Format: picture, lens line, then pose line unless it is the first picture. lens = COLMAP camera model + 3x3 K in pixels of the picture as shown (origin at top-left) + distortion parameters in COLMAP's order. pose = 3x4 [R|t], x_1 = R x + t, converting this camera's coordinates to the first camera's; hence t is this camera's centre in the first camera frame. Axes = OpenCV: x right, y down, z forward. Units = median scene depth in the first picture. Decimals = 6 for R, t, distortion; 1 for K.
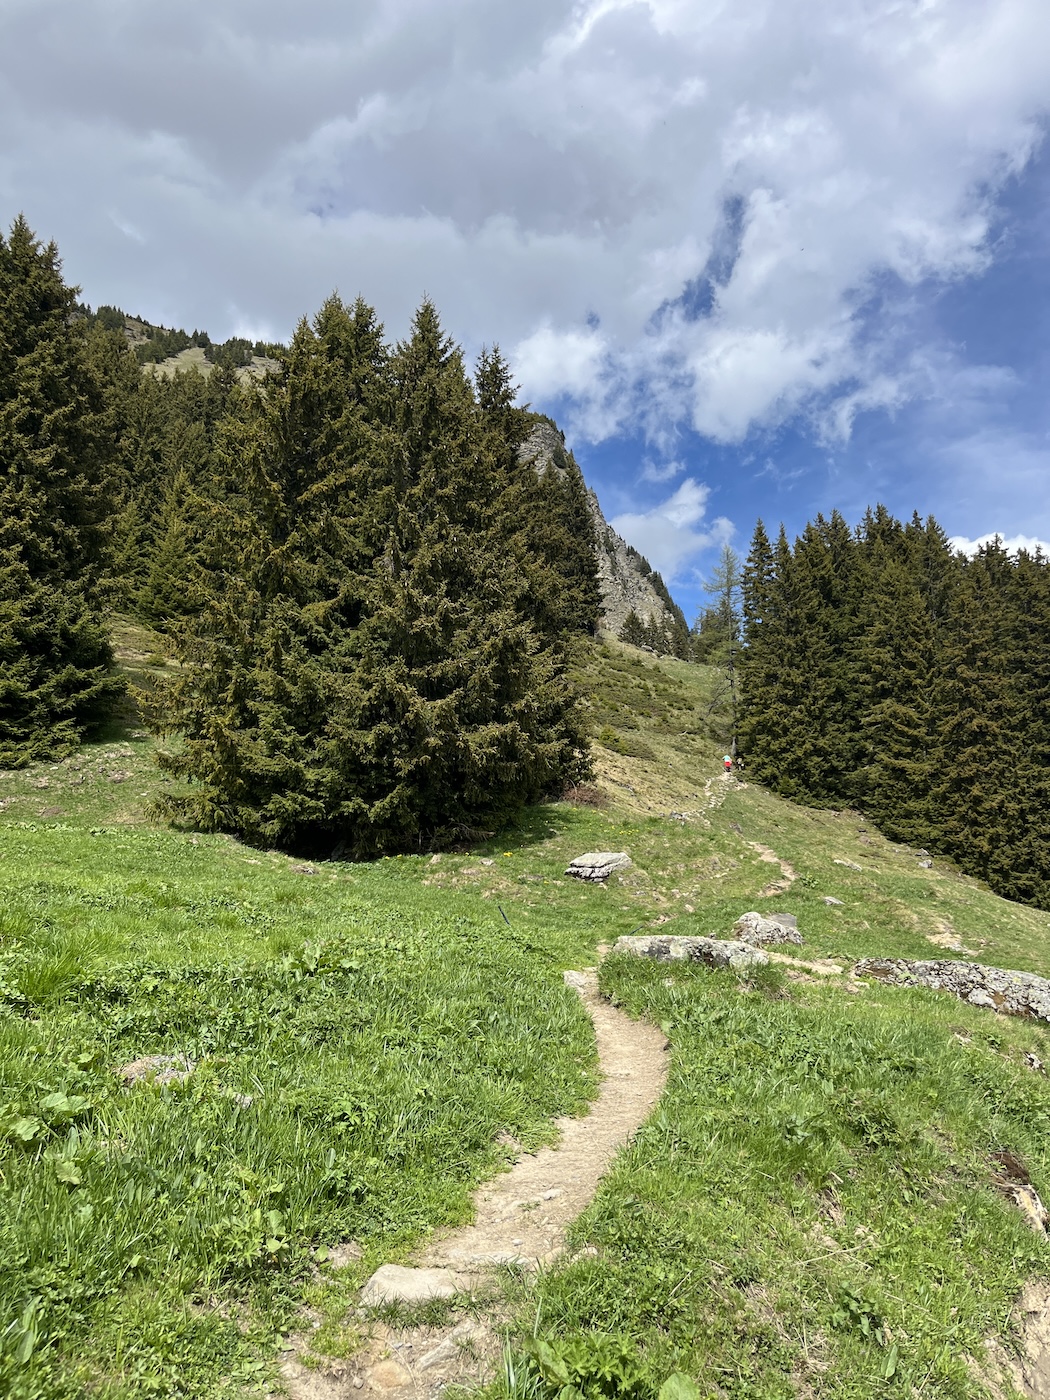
lens RADIAL K [[1066.2, 0, 496.0], [0, 1066.2, 709.9], [0, 0, 1]] dist [0.006930, 0.024604]
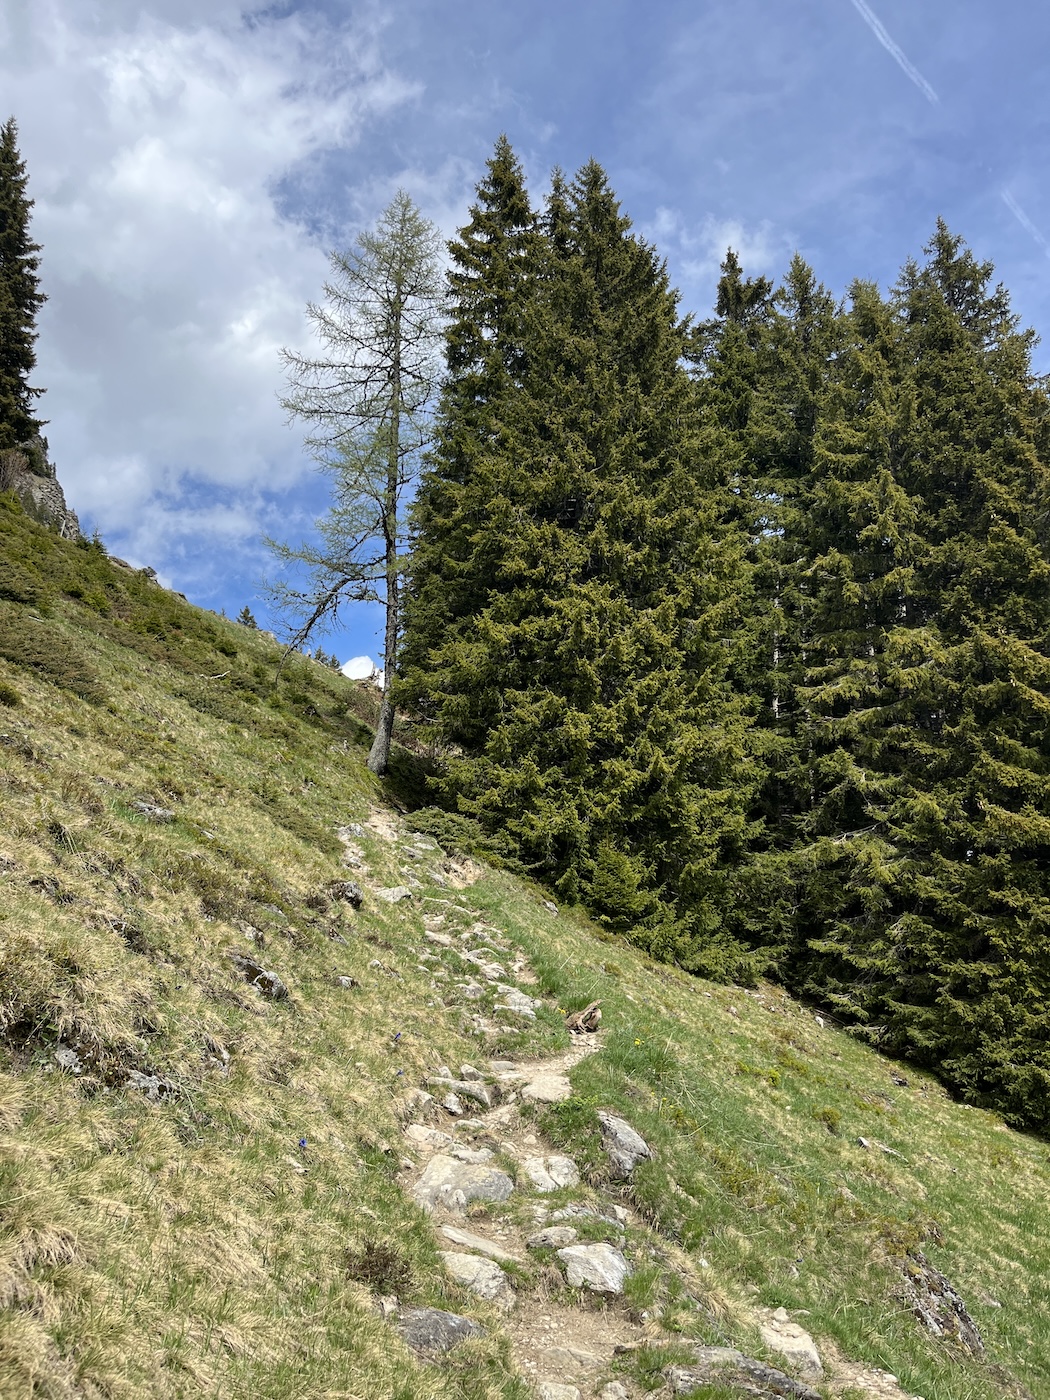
lens RADIAL K [[1055.5, 0, 519.6], [0, 1055.5, 698.0], [0, 0, 1]] dist [0.058718, -0.081373]
pose [[0.865845, 0.156824, 0.475098, 0.122268], [-0.104483, 0.985344, -0.134835, 0.063689], [-0.489281, 0.067106, 0.869541, 0.781039]]
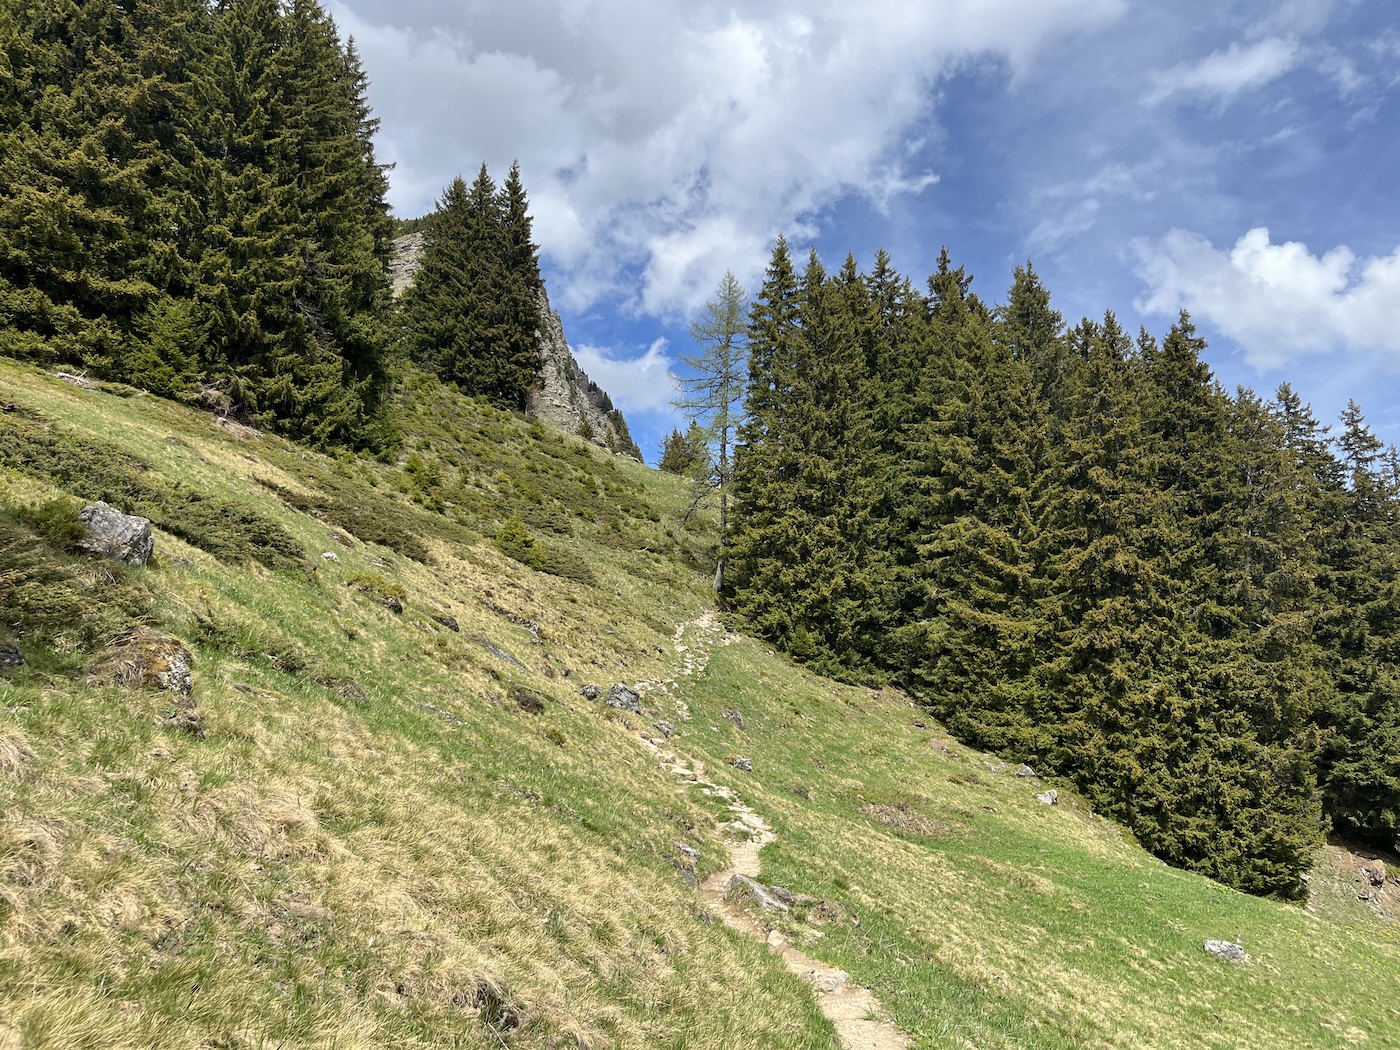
lens RADIAL K [[1055.5, 0, 695.5], [0, 1055.5, 546.1], [0, 0, 1]] dist [0.058718, -0.081373]
pose [[0.969287, 0.085306, 0.230664, 0.068070], [-0.082972, 0.996355, -0.019817, 0.032551], [-0.231514, 0.000070, 0.972832, 0.421629]]
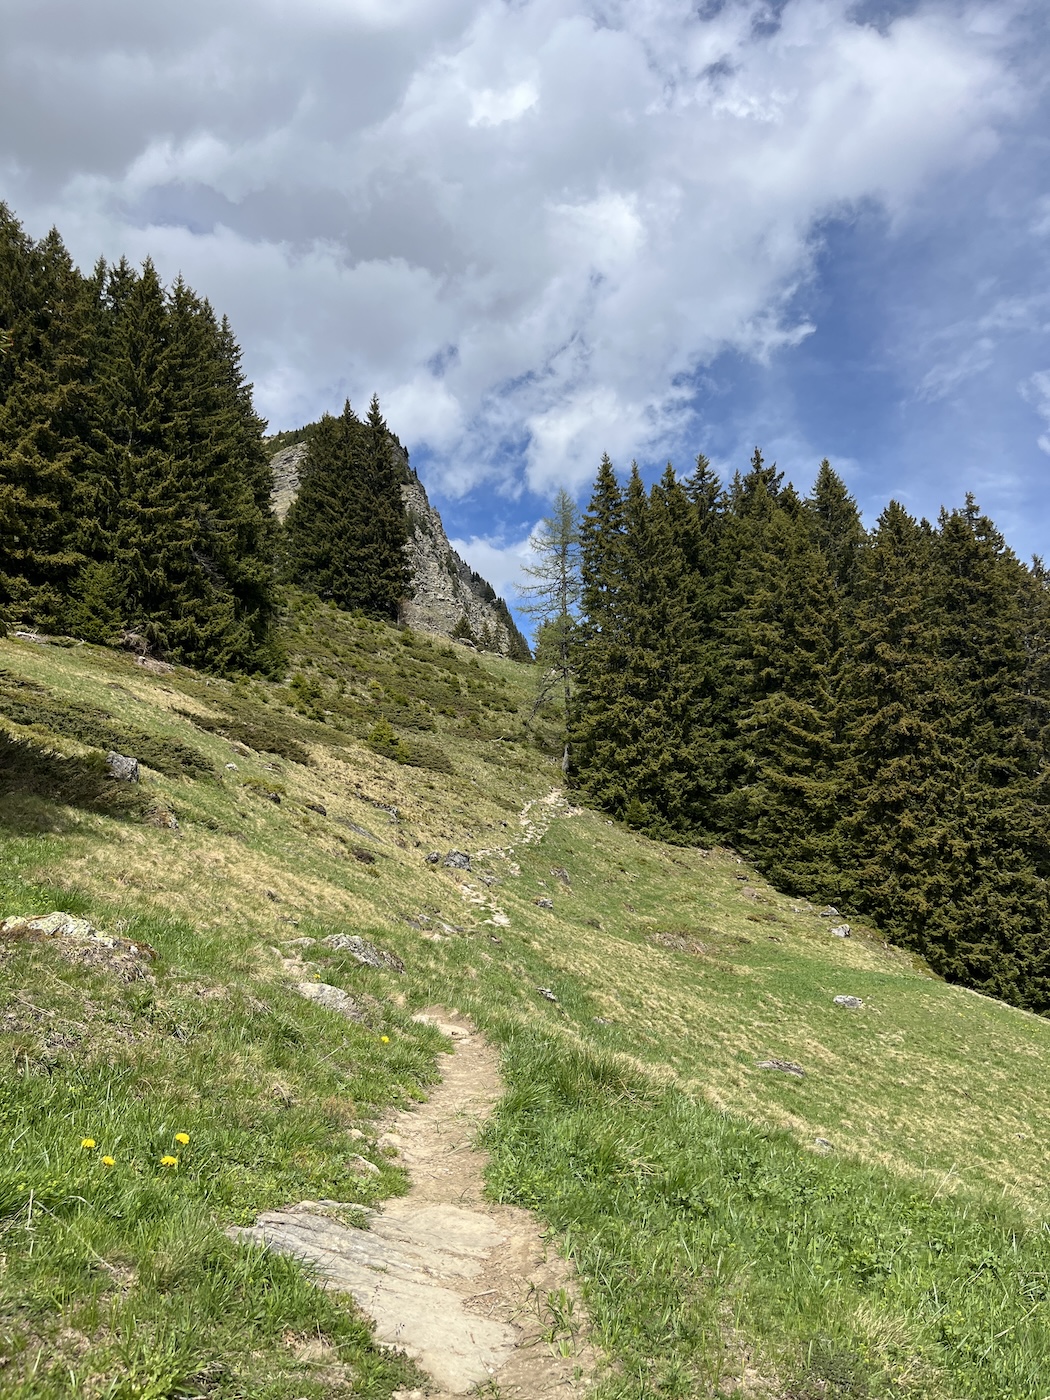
lens RADIAL K [[1055.5, 0, 498.8], [0, 1055.5, 716.3], [0, 0, 1]] dist [0.058718, -0.081373]
pose [[0.989300, 0.023182, 0.144042, 0.079762], [-0.019510, 0.999449, -0.026855, 0.028017], [-0.144585, 0.023757, 0.989207, 0.319064]]
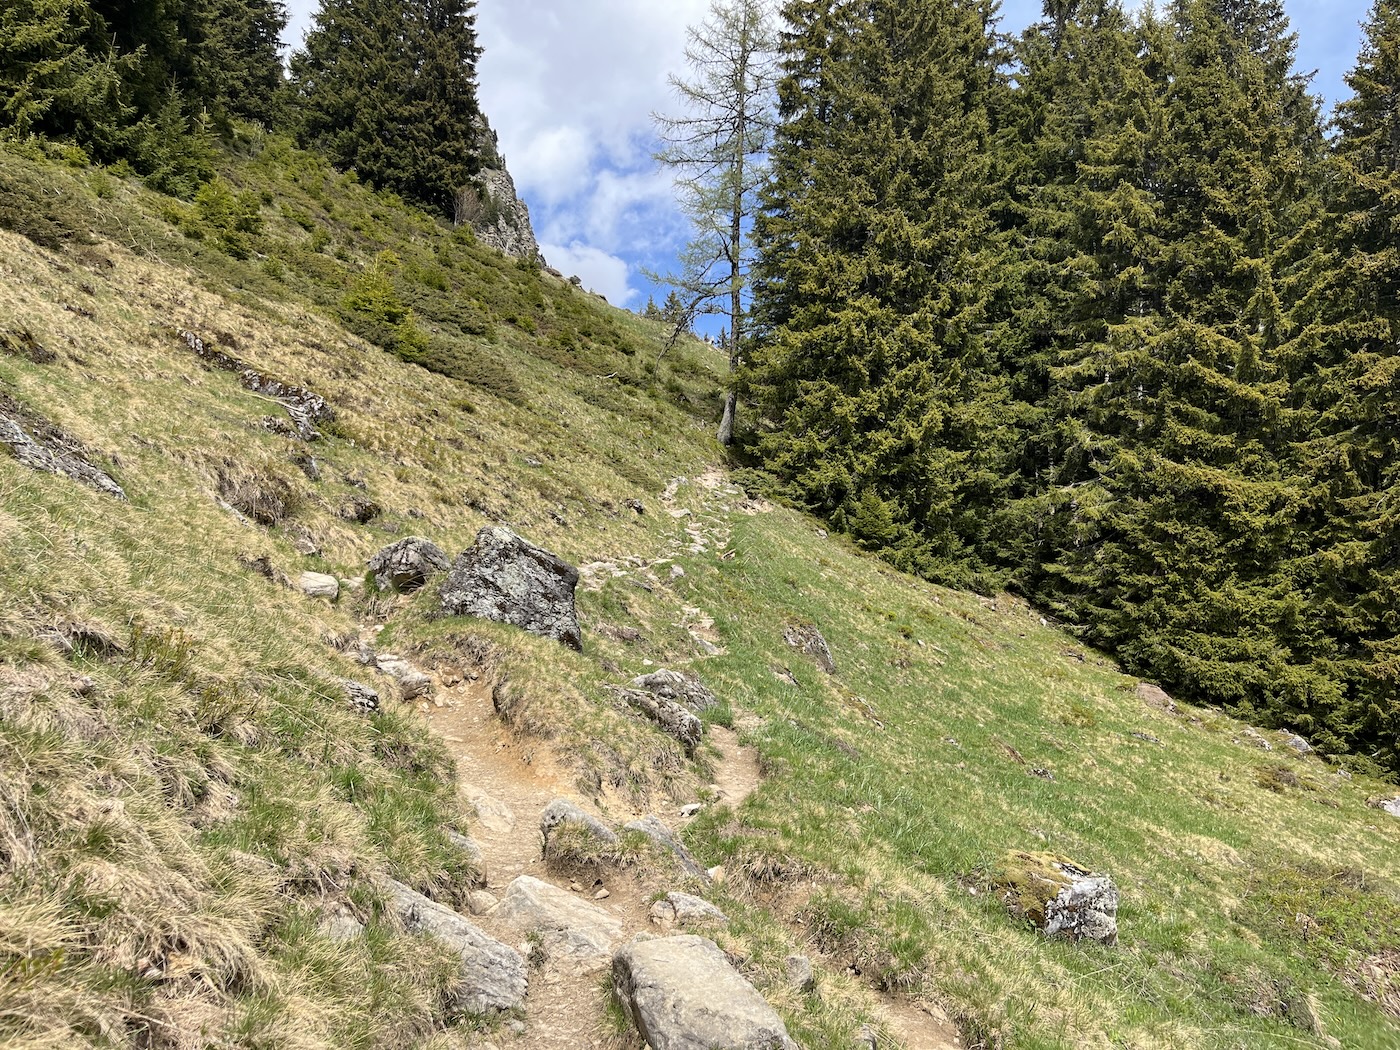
lens RADIAL K [[1055.5, 0, 686.0], [0, 1055.5, 525.2], [0, 0, 1]] dist [0.058718, -0.081373]
pose [[0.963025, 0.086491, 0.255150, 0.117316], [-0.099662, 0.994252, 0.039127, 0.065554], [-0.250299, -0.063109, 0.966110, 0.660900]]
